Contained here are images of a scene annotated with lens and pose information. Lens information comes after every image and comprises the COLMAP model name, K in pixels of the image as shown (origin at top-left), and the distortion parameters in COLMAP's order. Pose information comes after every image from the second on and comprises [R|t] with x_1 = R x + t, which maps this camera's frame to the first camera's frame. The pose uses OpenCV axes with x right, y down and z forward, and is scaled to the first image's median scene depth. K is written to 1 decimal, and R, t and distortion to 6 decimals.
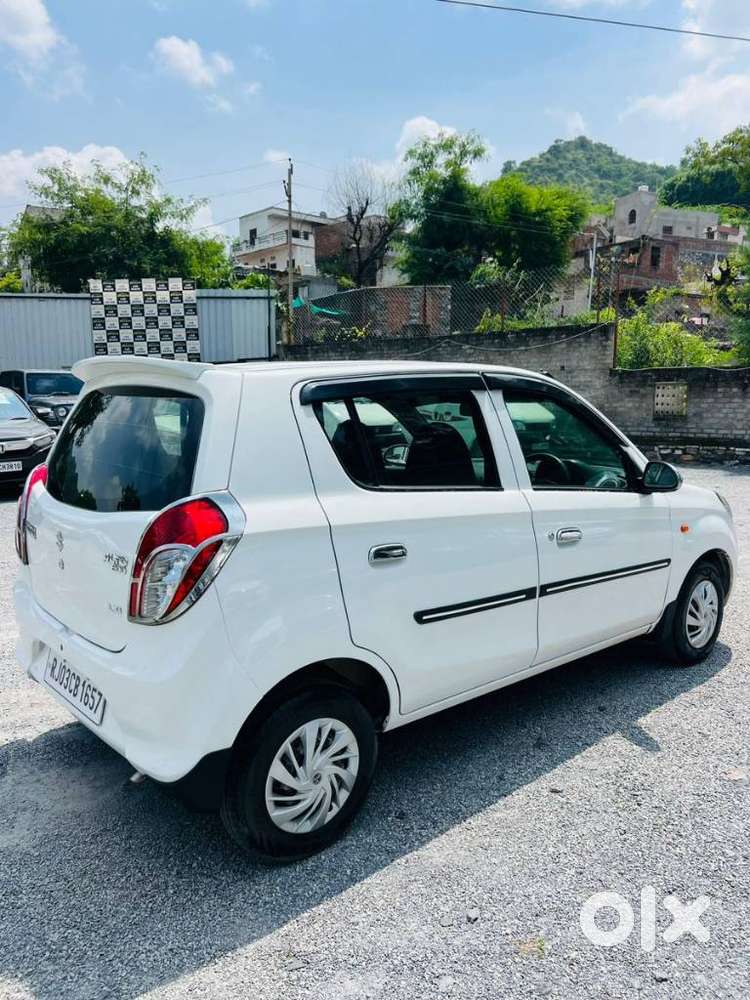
lens RADIAL K [[748.6, 0, 376.6], [0, 748.6, 510.6], [0, 0, 1]] dist [0.024907, -0.031251]
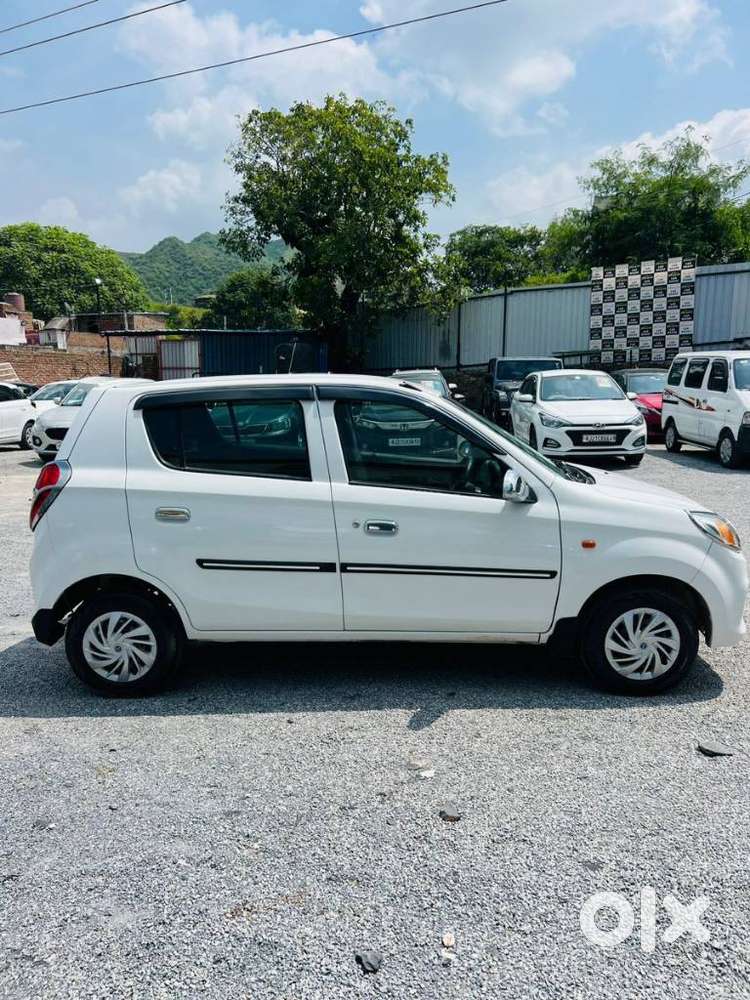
lens RADIAL K [[748.6, 0, 376.6], [0, 748.6, 510.6], [0, 0, 1]] dist [0.024907, -0.031251]
pose [[0.745097, 0.116431, -0.656715, 0.122246], [-0.098480, 0.993058, 0.064329, -0.007860], [0.659645, 0.016742, 0.751391, 0.015768]]
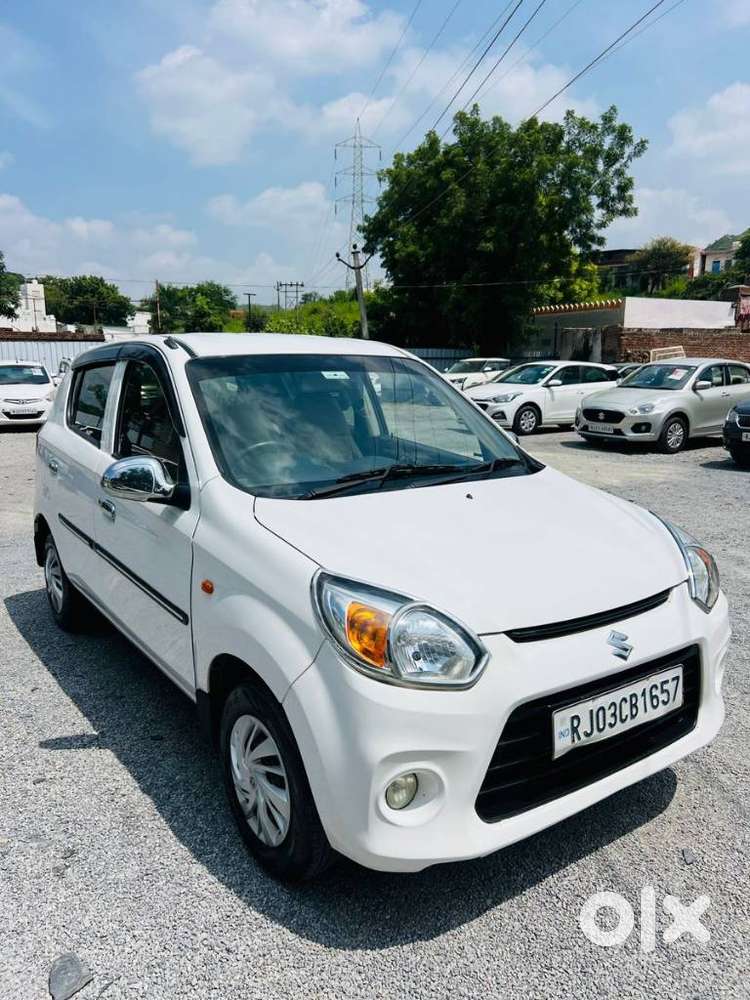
lens RADIAL K [[748.6, 0, 376.6], [0, 748.6, 510.6], [0, 0, 1]] dist [0.024907, -0.031251]
pose [[-0.108870, 0.190607, -0.975611, 0.143405], [-0.144130, 0.968047, 0.205213, -0.026418], [0.983552, 0.162957, -0.077919, 0.172786]]
